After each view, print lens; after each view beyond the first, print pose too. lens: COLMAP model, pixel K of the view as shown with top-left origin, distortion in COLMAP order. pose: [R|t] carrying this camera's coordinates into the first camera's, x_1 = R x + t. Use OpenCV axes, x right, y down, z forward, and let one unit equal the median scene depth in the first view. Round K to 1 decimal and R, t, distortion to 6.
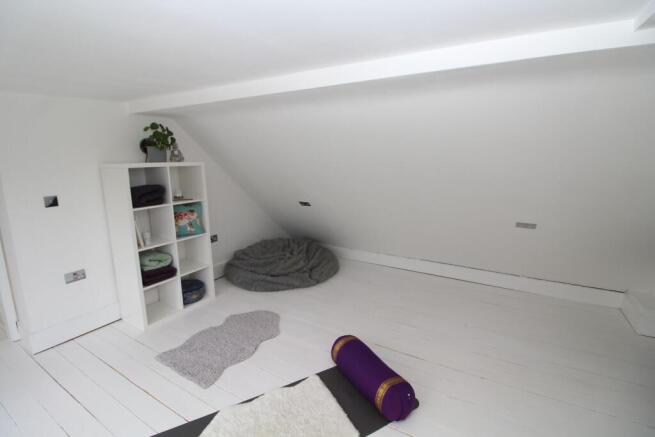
lens RADIAL K [[303.9, 0, 329.9], [0, 303.9, 219.7], [0, 0, 1]] dist [-0.007615, -0.006659]
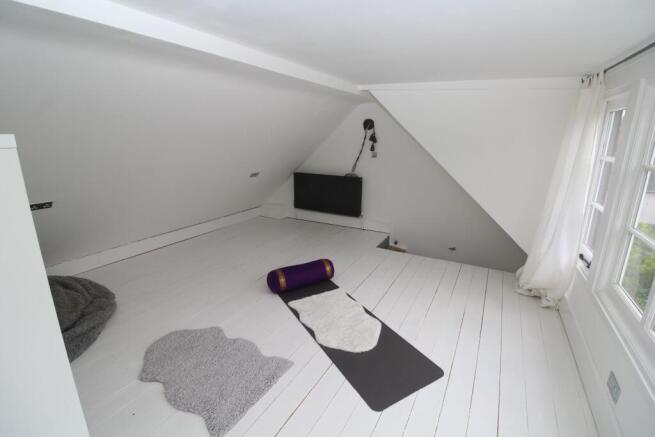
lens RADIAL K [[303.9, 0, 329.3], [0, 303.9, 219.6], [0, 0, 1]] dist [-0.007615, -0.006659]
pose [[-0.025873, -0.263659, 0.964269, -0.855887], [0.195942, 0.944543, 0.263523, -0.089078], [-0.980274, 0.195759, 0.027224, 0.518133]]
